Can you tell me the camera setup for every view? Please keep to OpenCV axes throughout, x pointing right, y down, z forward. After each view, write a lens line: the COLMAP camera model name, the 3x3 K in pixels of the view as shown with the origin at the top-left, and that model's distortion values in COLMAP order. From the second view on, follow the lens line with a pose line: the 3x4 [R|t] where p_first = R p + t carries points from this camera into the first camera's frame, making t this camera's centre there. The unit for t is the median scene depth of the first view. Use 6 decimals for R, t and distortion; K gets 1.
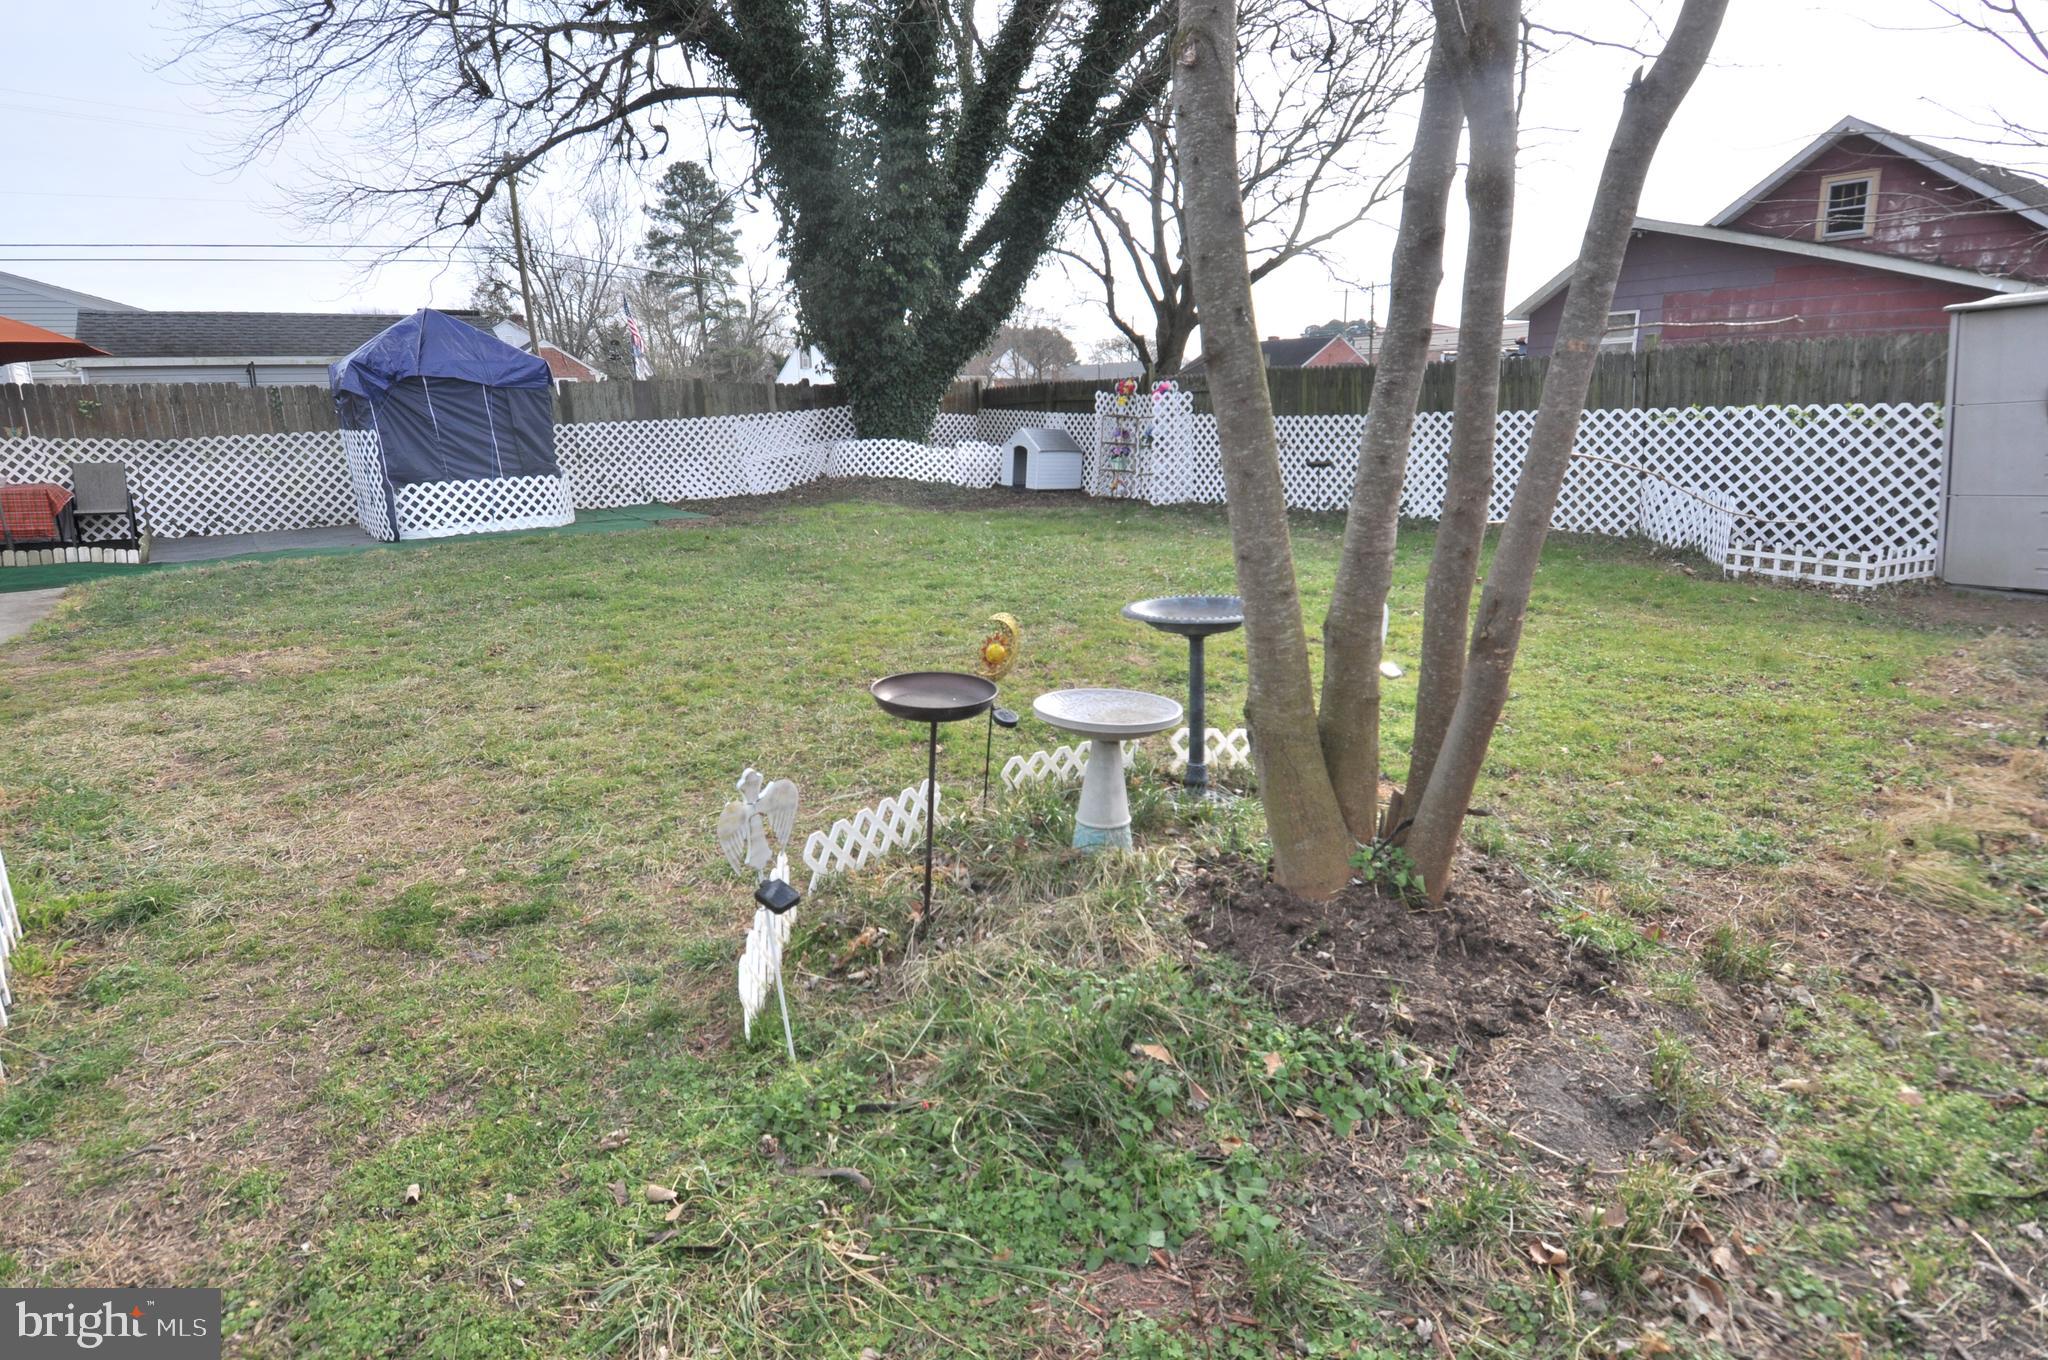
lens RADIAL K [[1041.3, 0, 1010.2], [0, 1041.3, 680.8], [0, 0, 1]] dist [0.034053, -0.046360]
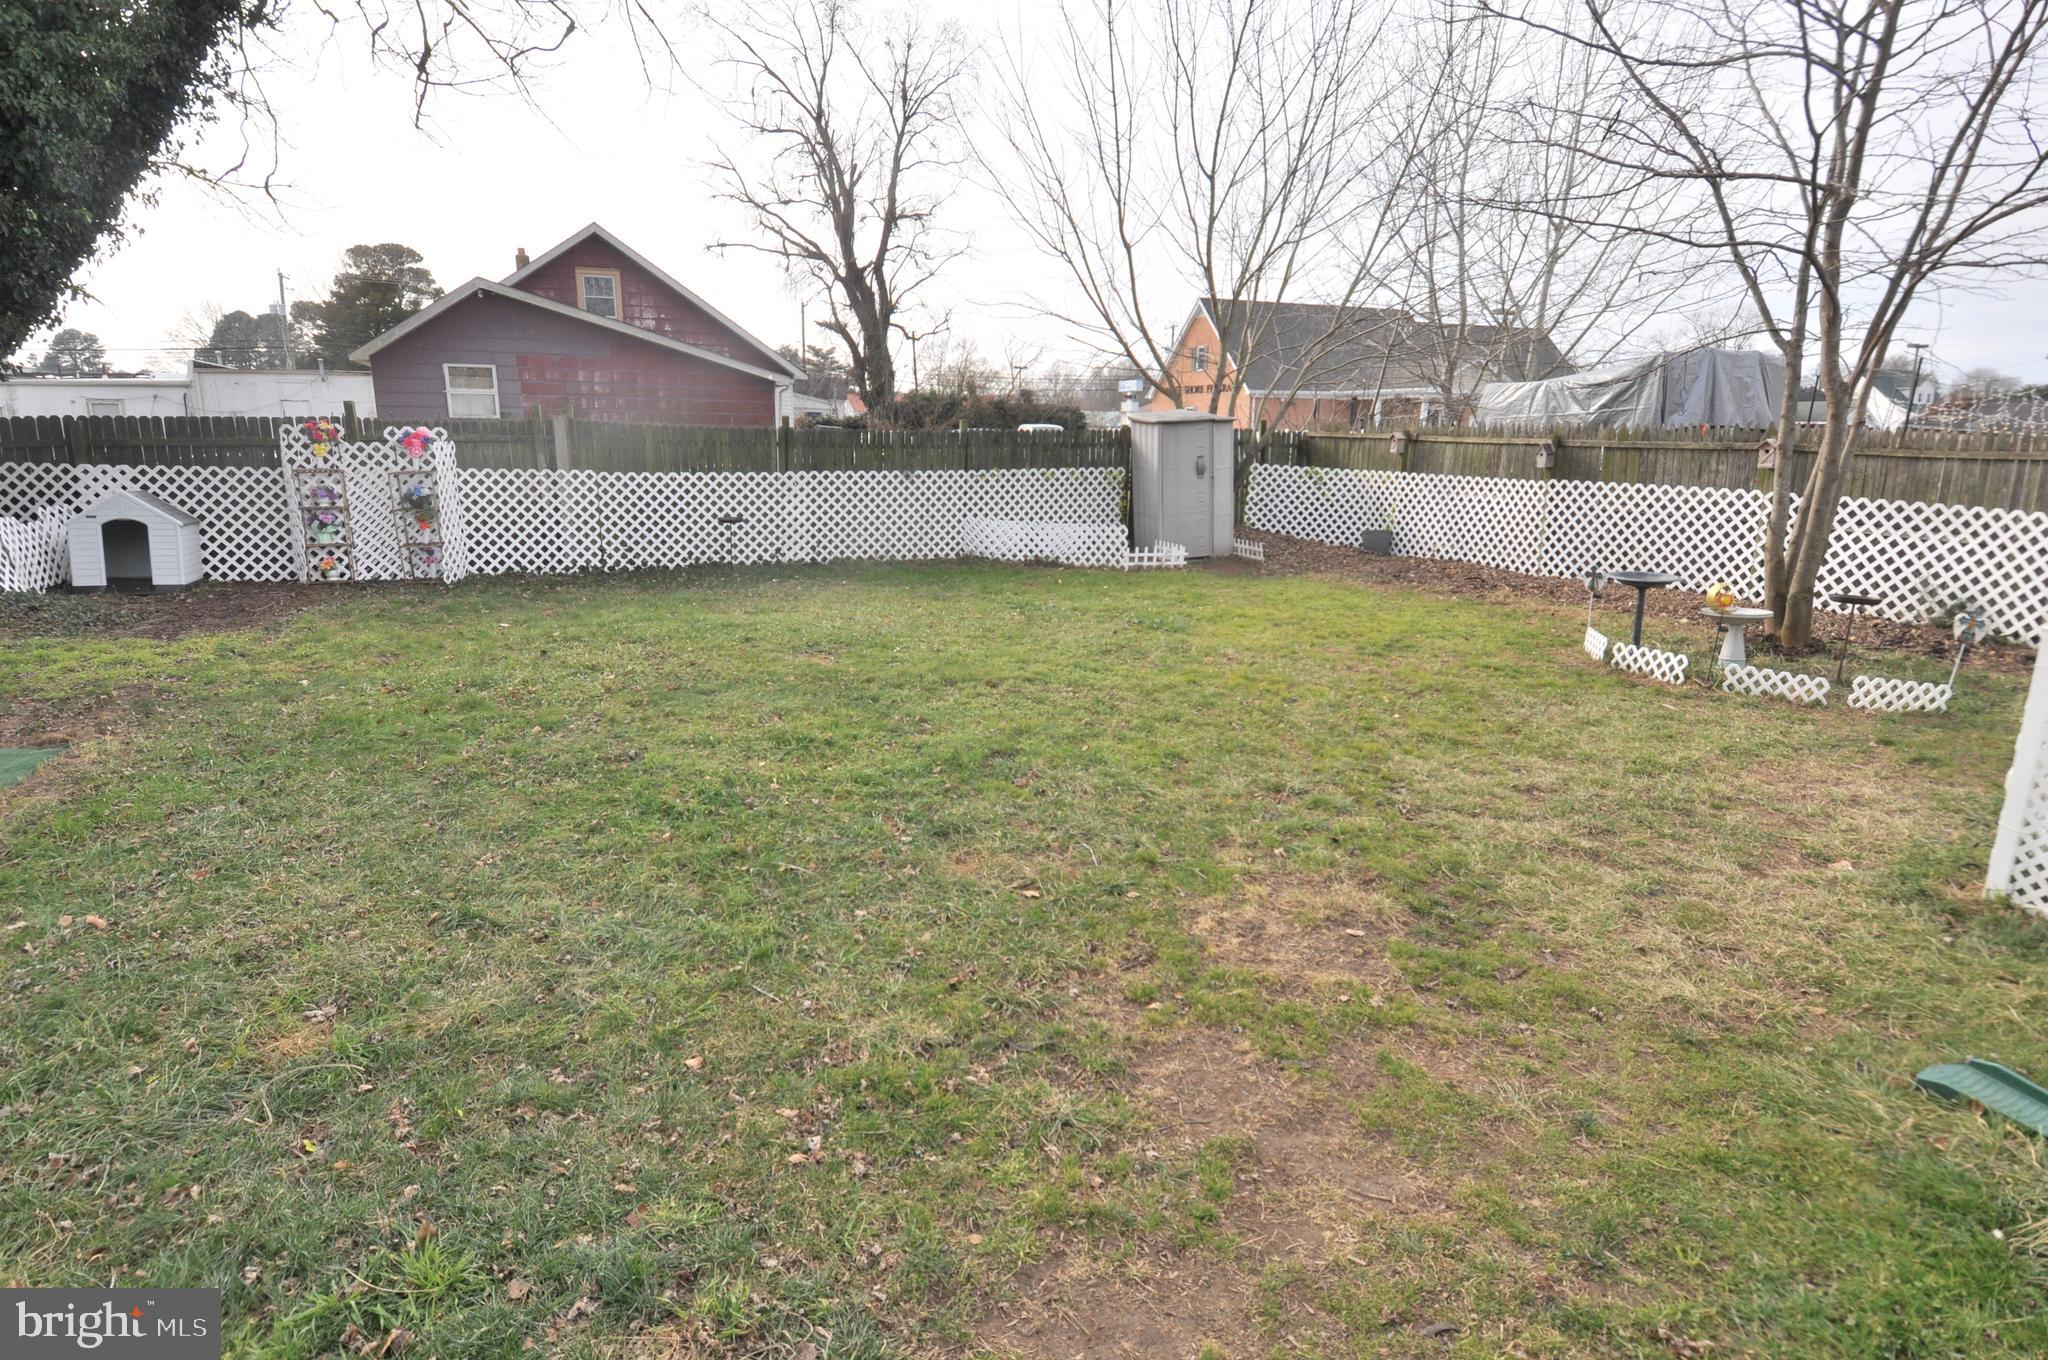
lens RADIAL K [[1041.3, 0, 1010.2], [0, 1041.3, 680.8], [0, 0, 1]] dist [0.034053, -0.046360]
pose [[0.170507, -0.199366, 0.964977, -0.688213], [0.228271, 0.960668, 0.158142, -0.157003], [-0.958551, 0.193312, 0.209310, 0.562428]]
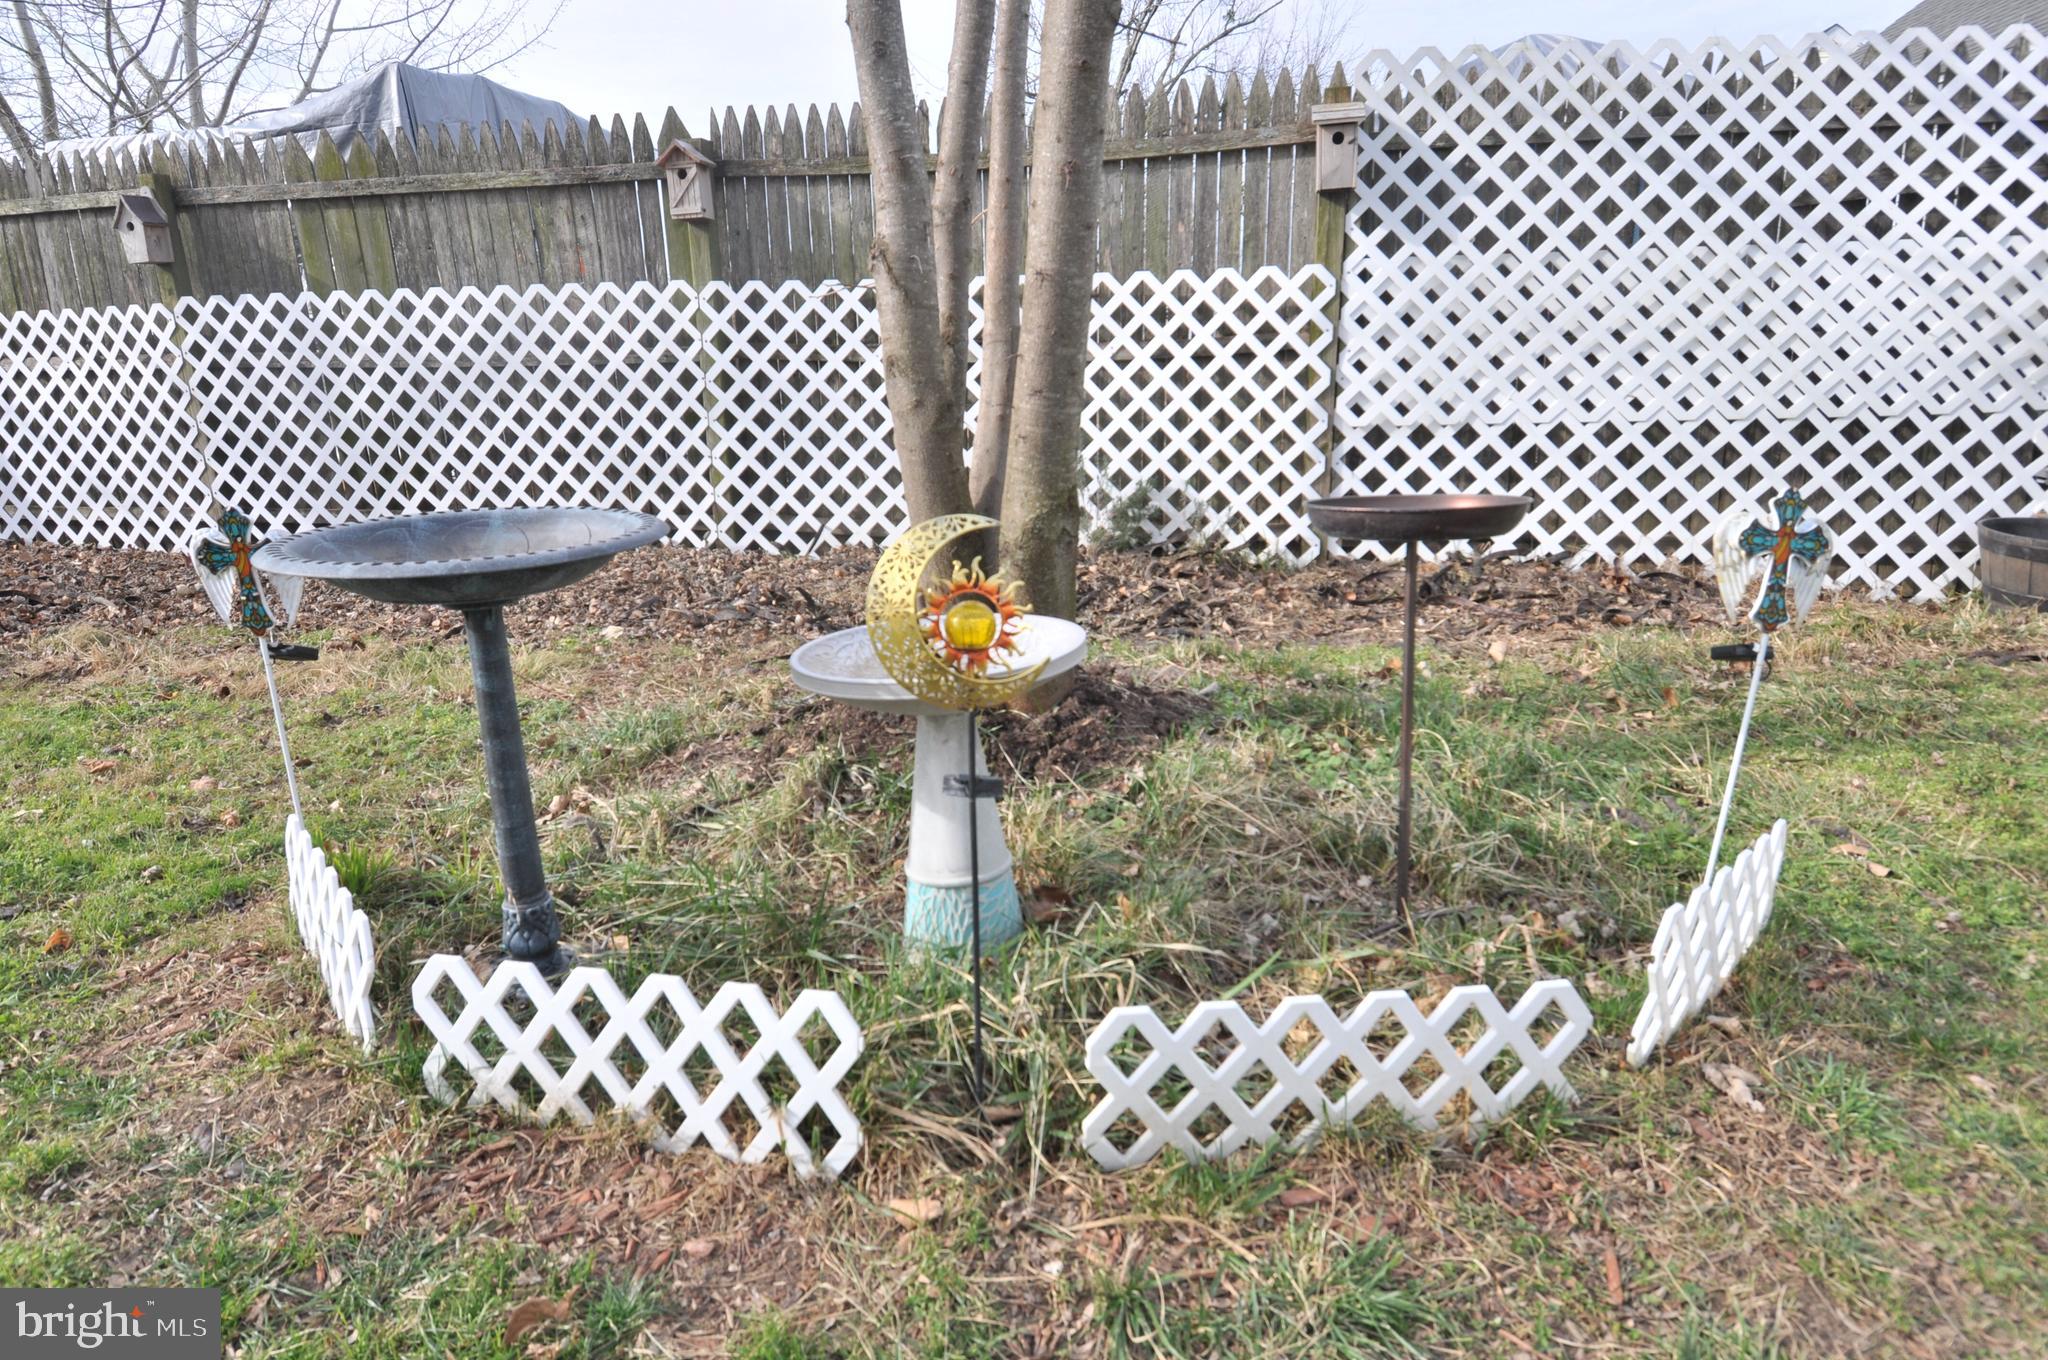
lens RADIAL K [[1236.1, 0, 1010.3], [0, 1236.1, 674.9], [0, 0, 1]] dist [0.007399, -0.000043]
pose [[-0.703170, -0.139160, 0.697271, -0.109084], [0.209642, 0.896487, 0.390335, -0.051599], [-0.679414, 0.420649, -0.601208, 0.353183]]
